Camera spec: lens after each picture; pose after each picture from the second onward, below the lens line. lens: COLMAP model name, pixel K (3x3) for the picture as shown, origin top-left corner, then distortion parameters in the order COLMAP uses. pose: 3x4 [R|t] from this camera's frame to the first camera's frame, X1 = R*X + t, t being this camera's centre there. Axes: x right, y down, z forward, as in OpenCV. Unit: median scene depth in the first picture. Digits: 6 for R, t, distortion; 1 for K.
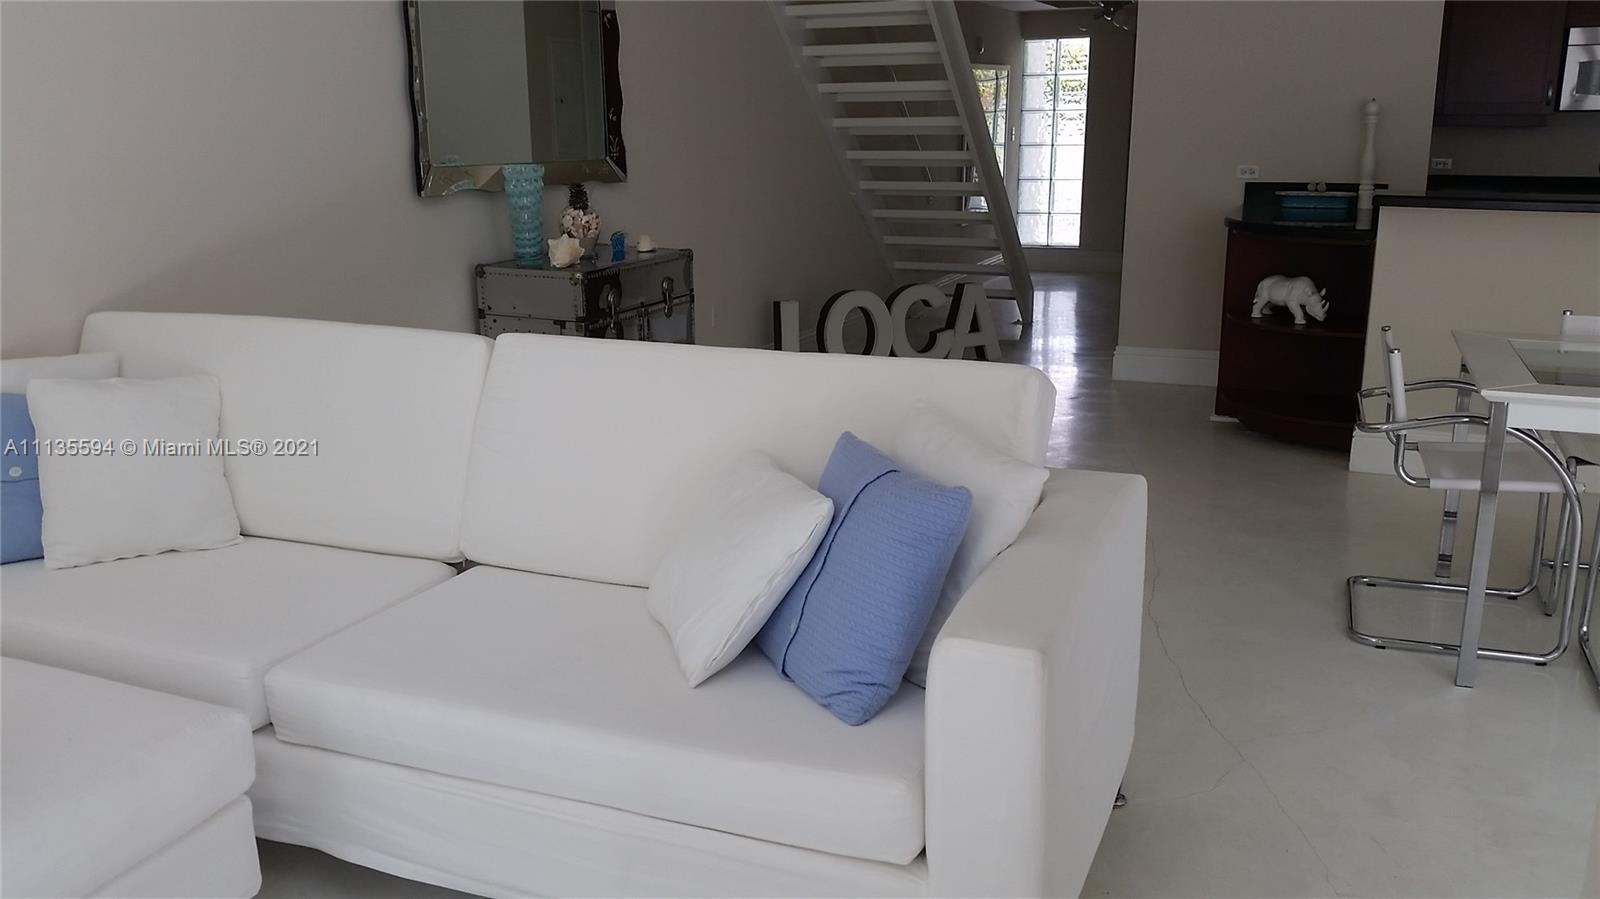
lens RADIAL K [[1335.7, 0, 800.0], [0, 1335.7, 449.5], [0, 0, 1]] dist [0.107528, -0.277621]
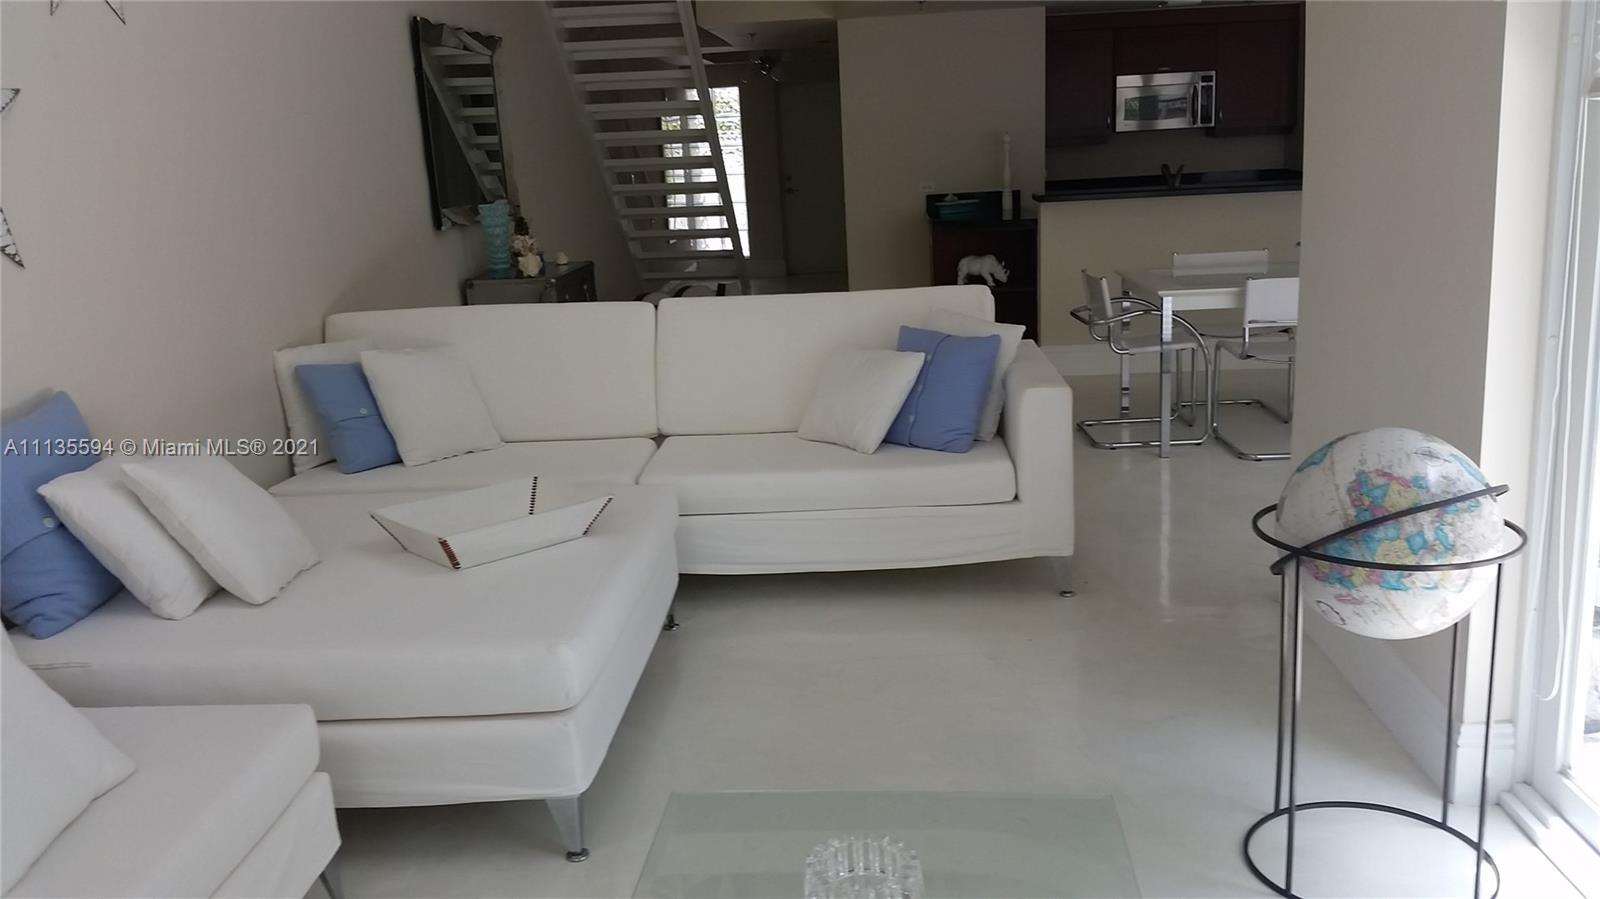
lens RADIAL K [[1335.7, 0, 800.0], [0, 1335.7, 449.5], [0, 0, 1]] dist [0.107528, -0.277621]
pose [[0.941975, -0.111189, 0.316734, -0.326099], [0.118426, 0.992956, -0.003626, 0.068223], [-0.314100, 0.040926, 0.948507, -0.337783]]
